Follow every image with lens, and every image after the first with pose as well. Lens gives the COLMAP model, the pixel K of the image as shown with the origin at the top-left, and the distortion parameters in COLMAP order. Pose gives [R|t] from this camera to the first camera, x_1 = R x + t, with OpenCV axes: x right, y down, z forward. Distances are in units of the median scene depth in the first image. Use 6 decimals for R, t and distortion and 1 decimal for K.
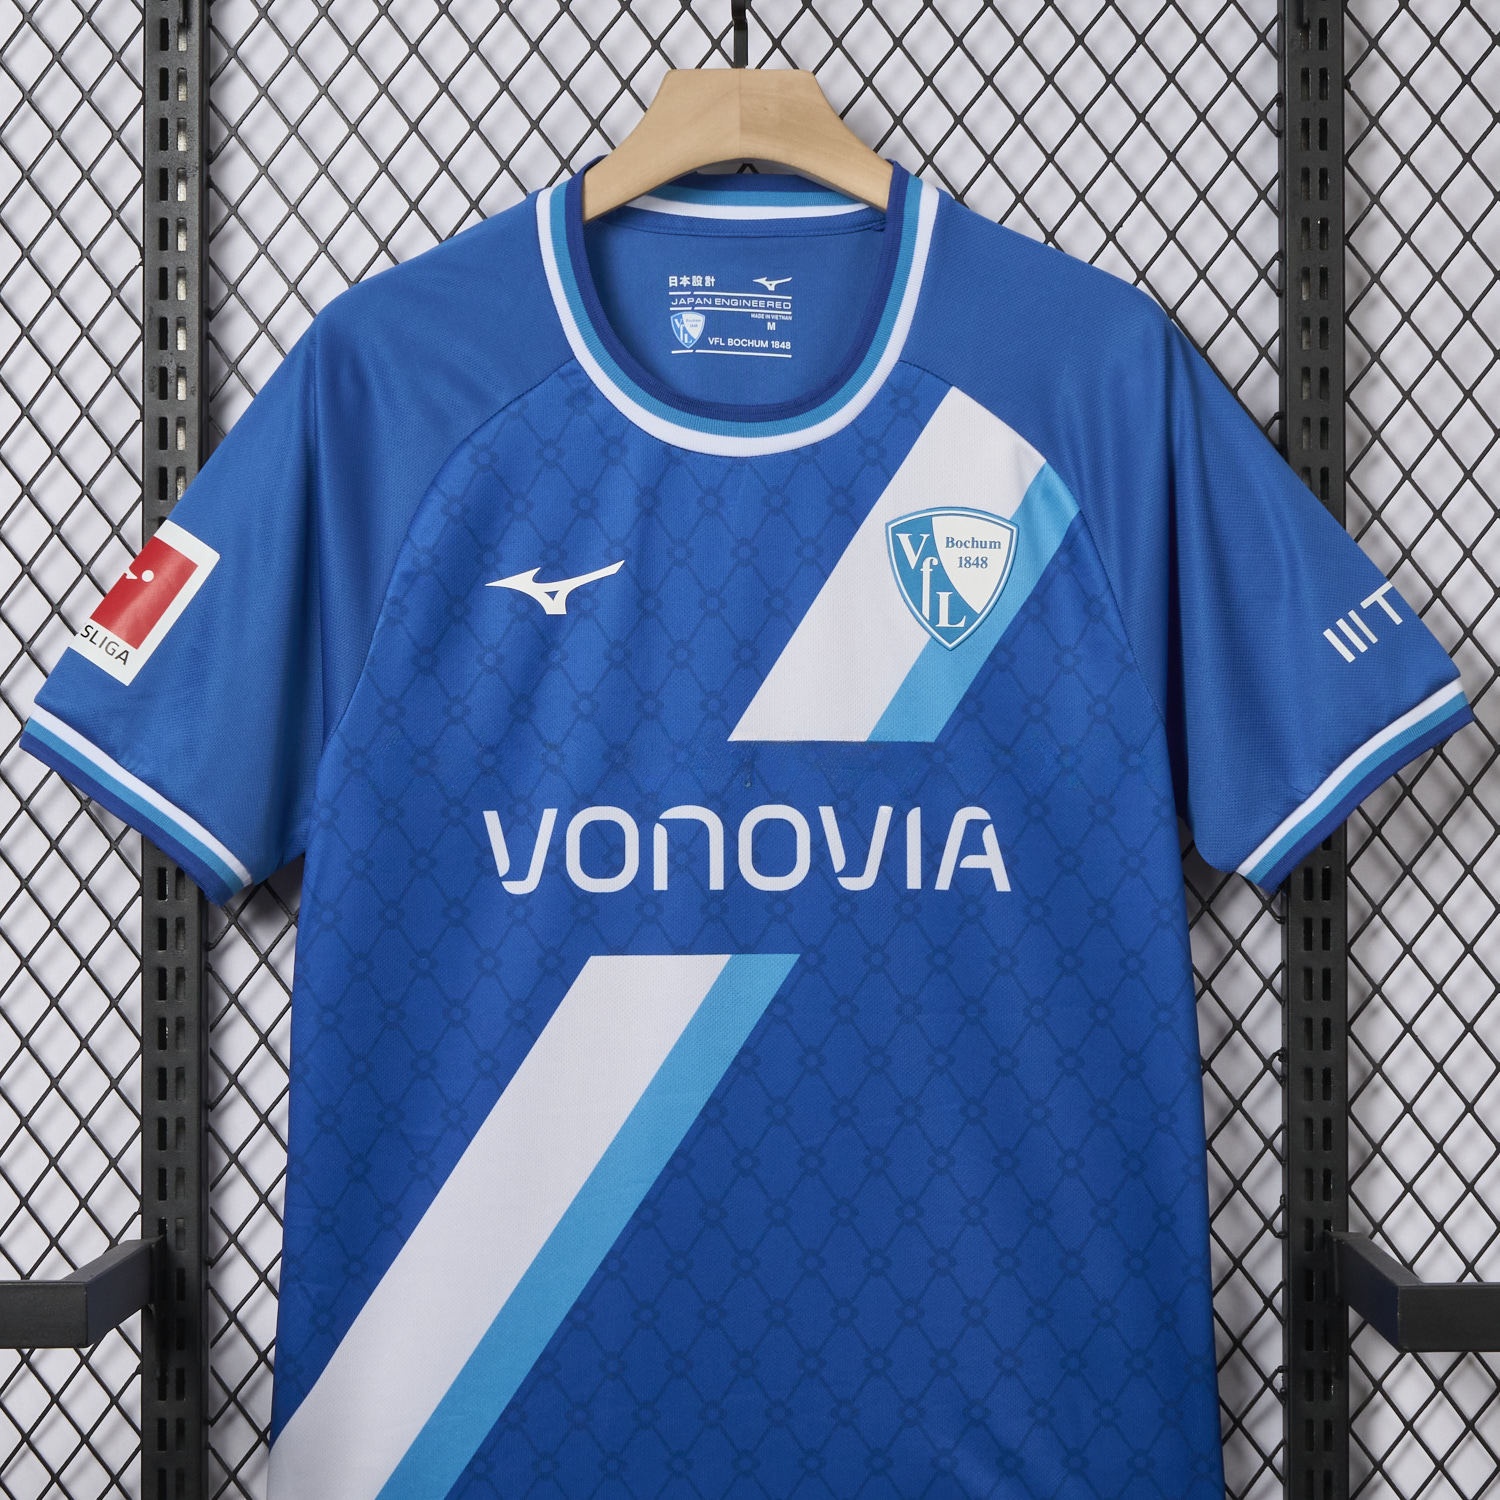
lens RADIAL K [[3674.2, 0, 808.0], [0, 3674.2, 702.5], [0, 0, 1]] dist [-0.013921, -0.068680]
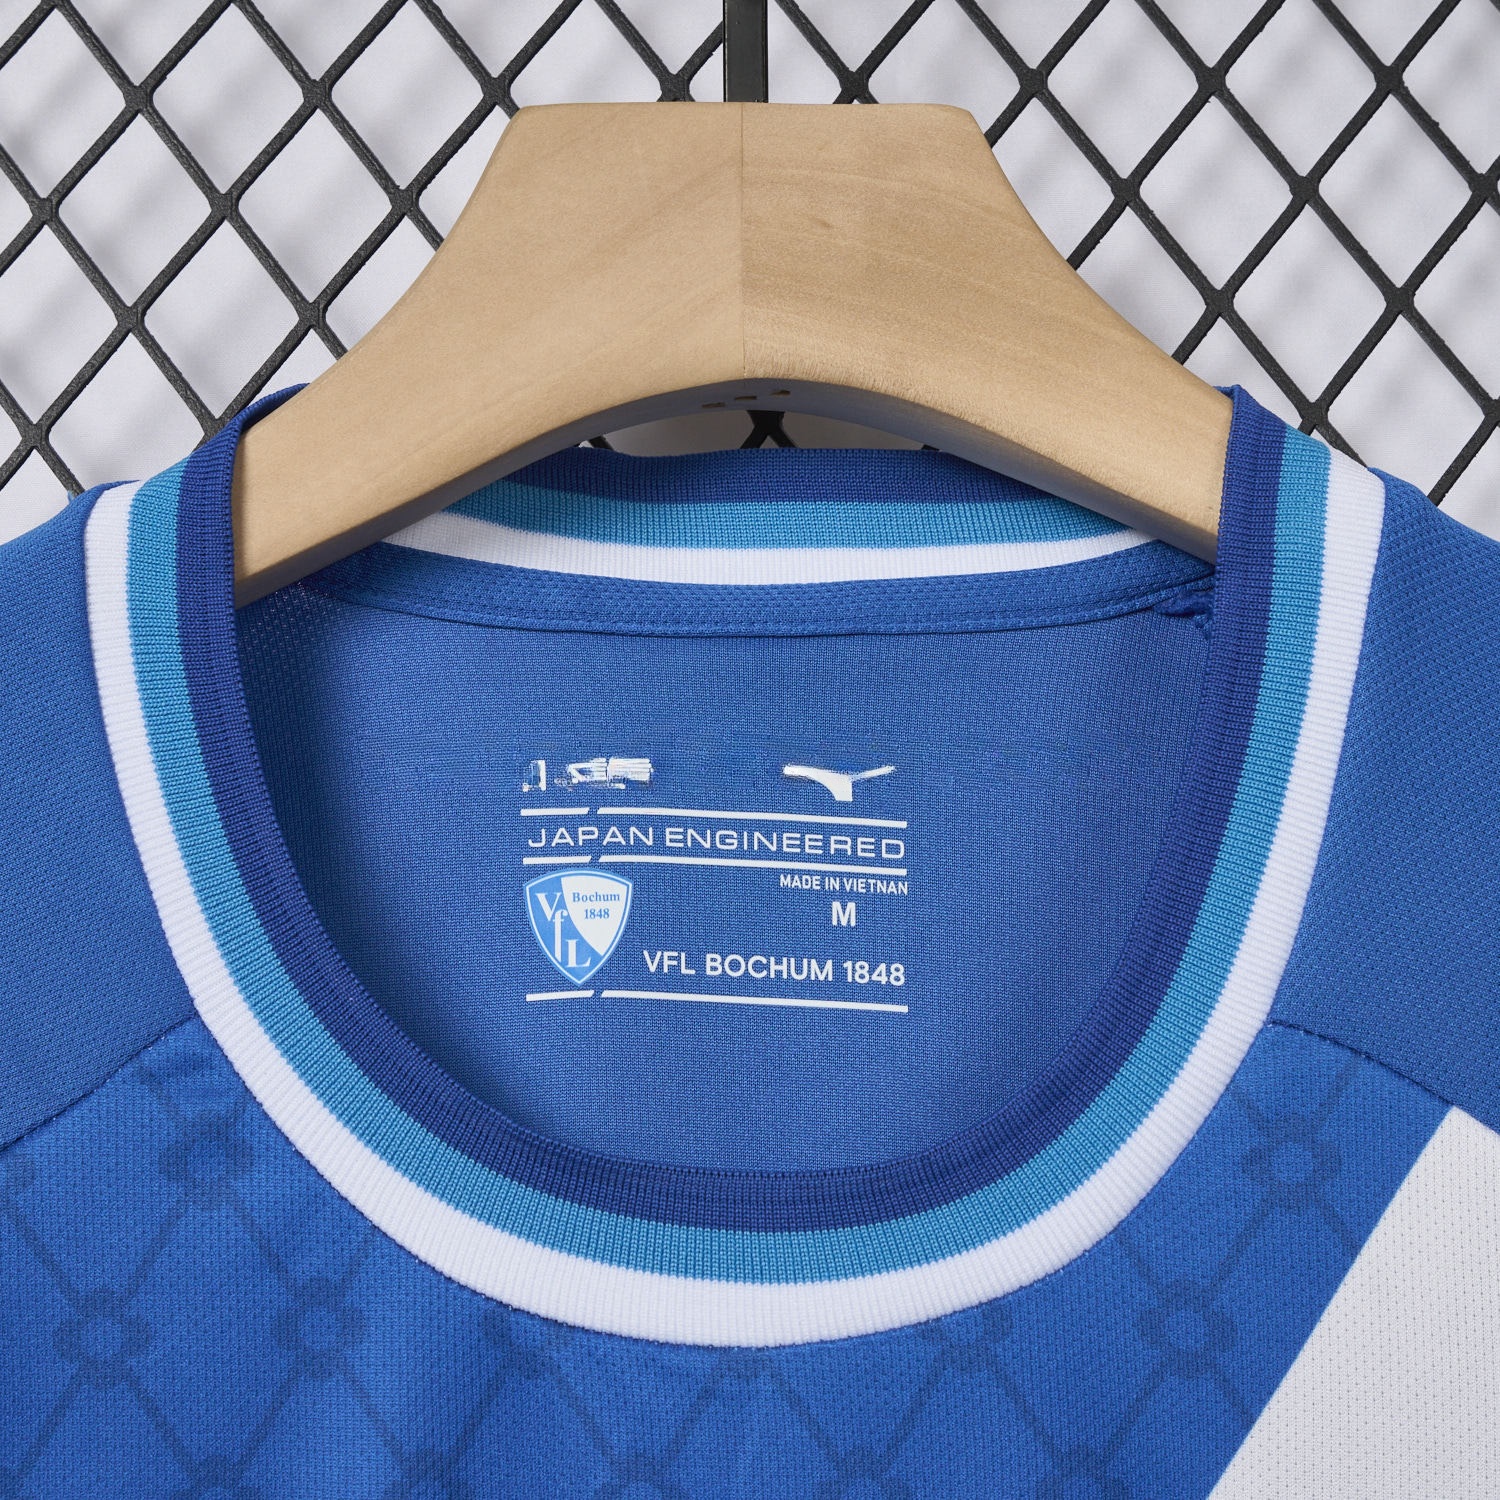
lens RADIAL K [[3674.2, 0, 808.0], [0, 3674.2, 702.5], [0, 0, 1]] dist [-0.013921, -0.068680]
pose [[0.999949, -0.004498, -0.009085, -0.010249], [0.002805, 0.983949, -0.178428, -0.065215], [0.009741, 0.178394, 0.983911, 0.698827]]
